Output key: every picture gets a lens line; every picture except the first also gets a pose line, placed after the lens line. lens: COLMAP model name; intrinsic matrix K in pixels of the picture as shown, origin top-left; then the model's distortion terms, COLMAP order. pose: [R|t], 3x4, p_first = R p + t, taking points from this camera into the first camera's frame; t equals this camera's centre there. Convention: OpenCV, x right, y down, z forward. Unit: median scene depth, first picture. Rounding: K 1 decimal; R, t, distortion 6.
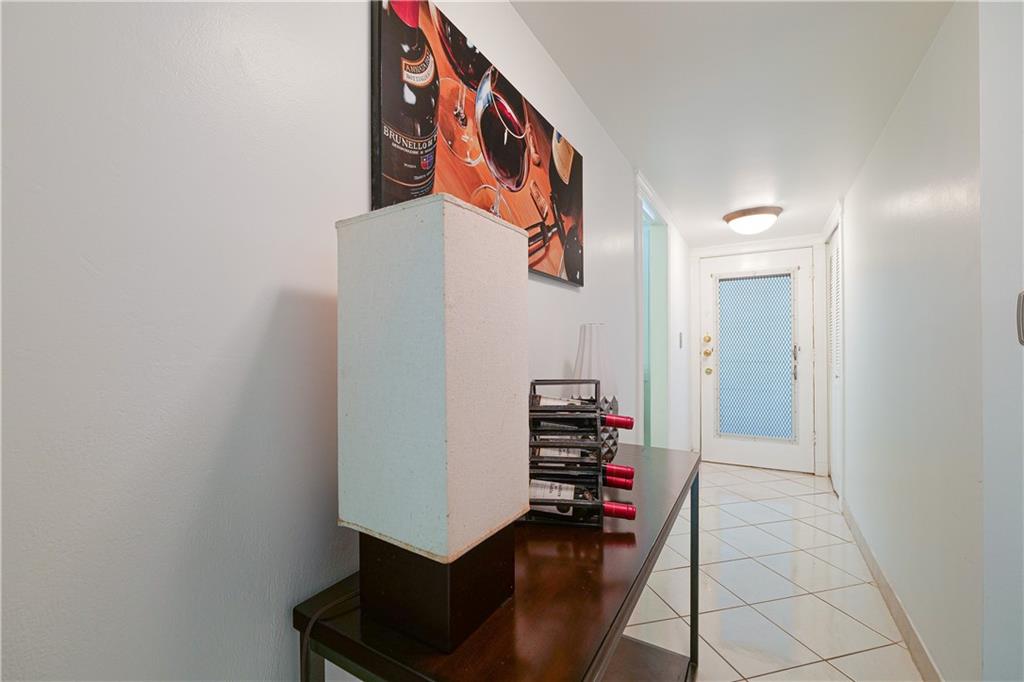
lens RADIAL K [[431.9, 0, 504.0], [0, 431.9, 346.5], [0, 0, 1]] dist [-0.014723, -0.000103]
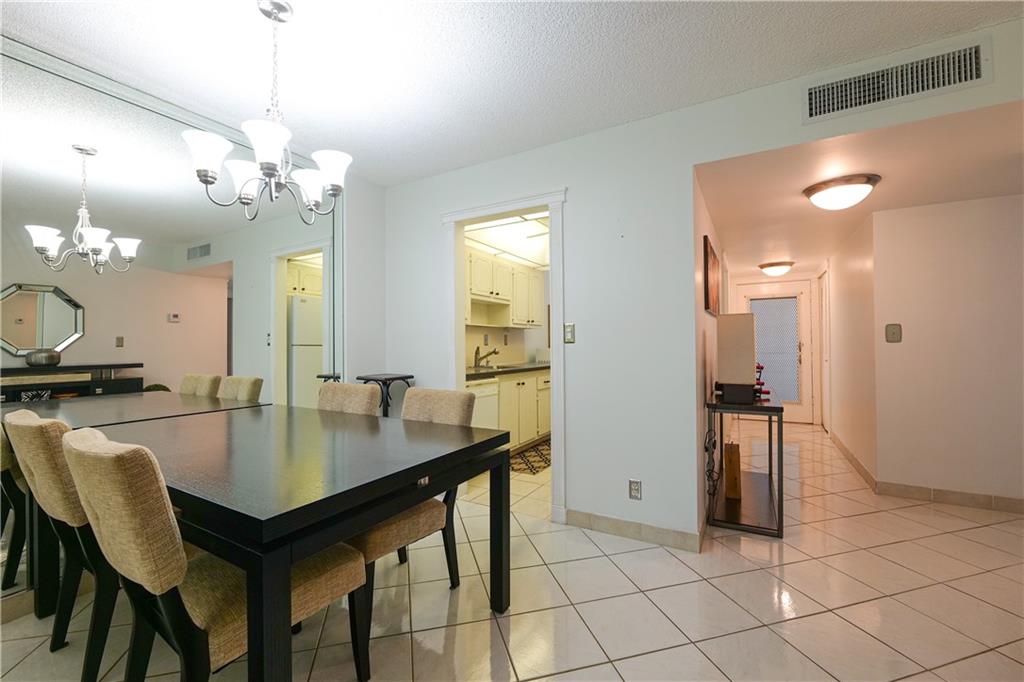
lens RADIAL K [[431.9, 0, 519.5], [0, 431.9, 341.4], [0, 0, 1]] dist [-0.014723, -0.000103]
pose [[0.999017, -0.002144, 0.044278, -0.457588], [0.002770, 0.999897, -0.014064, 0.014306], [-0.044244, 0.014173, 0.998920, -0.576605]]
